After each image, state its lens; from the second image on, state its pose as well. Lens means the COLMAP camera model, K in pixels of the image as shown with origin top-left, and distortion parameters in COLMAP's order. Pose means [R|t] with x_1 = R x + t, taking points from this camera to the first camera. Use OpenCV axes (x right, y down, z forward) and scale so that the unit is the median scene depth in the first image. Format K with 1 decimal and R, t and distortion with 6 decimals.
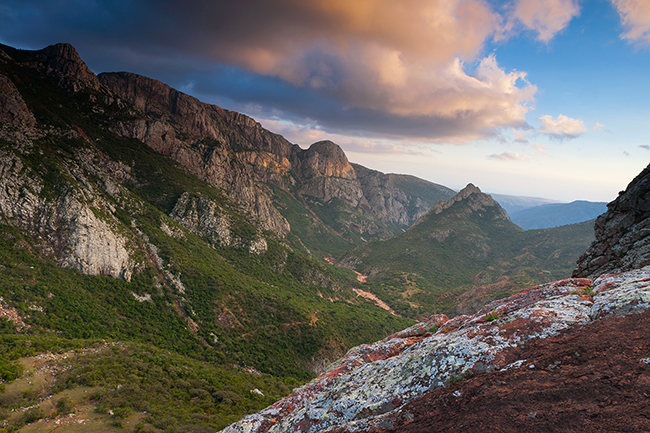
lens RADIAL K [[562.1, 0, 325.0], [0, 562.1, 216.5], [0, 0, 1]] dist [0.006975, 0.001268]
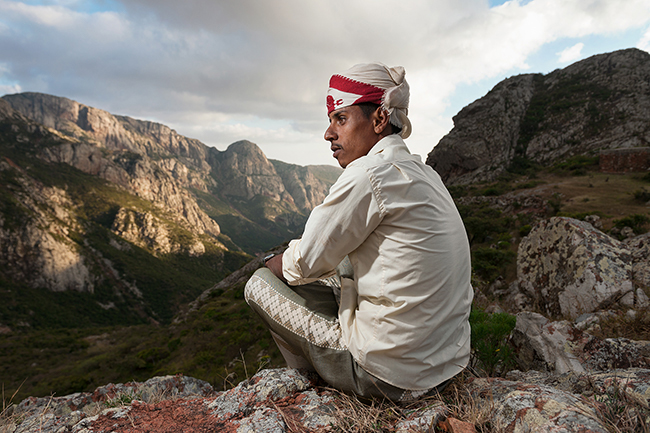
lens RADIAL K [[562.1, 0, 325.0], [0, 562.1, 216.5], [0, 0, 1]] dist [0.006975, 0.001268]
pose [[0.983687, -0.120188, 0.133848, -0.012600], [0.118304, 0.992734, 0.021966, -0.004864], [-0.135515, -0.005773, 0.990758, -0.114961]]
